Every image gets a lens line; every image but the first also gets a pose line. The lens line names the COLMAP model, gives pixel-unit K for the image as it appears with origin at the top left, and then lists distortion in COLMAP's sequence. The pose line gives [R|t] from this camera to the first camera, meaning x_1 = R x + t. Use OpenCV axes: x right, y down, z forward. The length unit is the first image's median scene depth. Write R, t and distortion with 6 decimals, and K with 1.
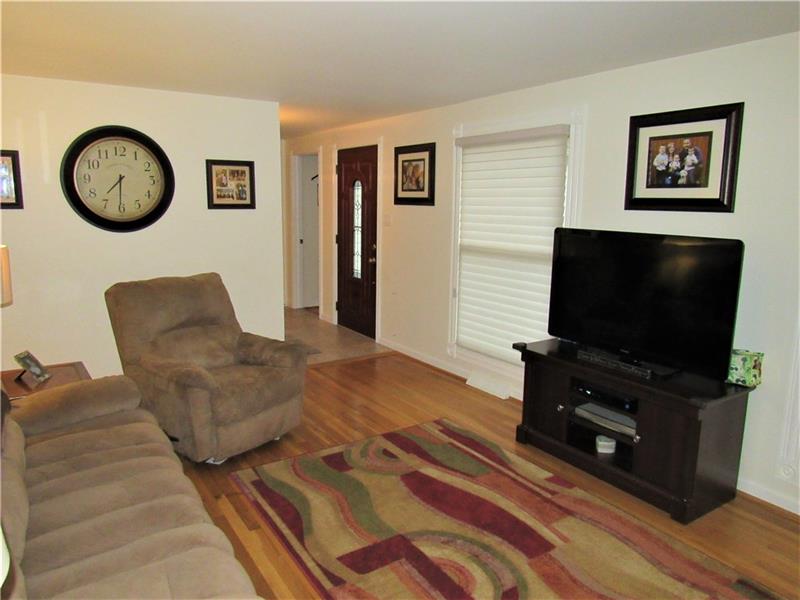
lens RADIAL K [[575.0, 0, 400.3], [0, 575.0, 299.1], [0, 0, 1]] dist [-0.024118, 0.007761]
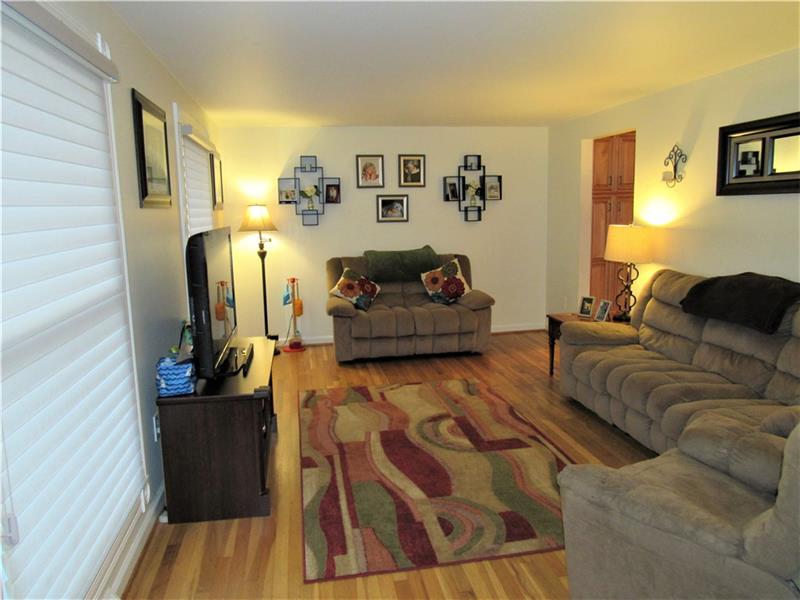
lens RADIAL K [[575.0, 0, 400.6], [0, 575.0, 298.4], [0, 0, 1]] dist [-0.024118, 0.007761]
pose [[-0.921848, -0.060708, 0.382767, -0.268599], [0.068726, 0.946394, 0.315619, -0.293879], [-0.381409, 0.317259, -0.868259, 1.804386]]
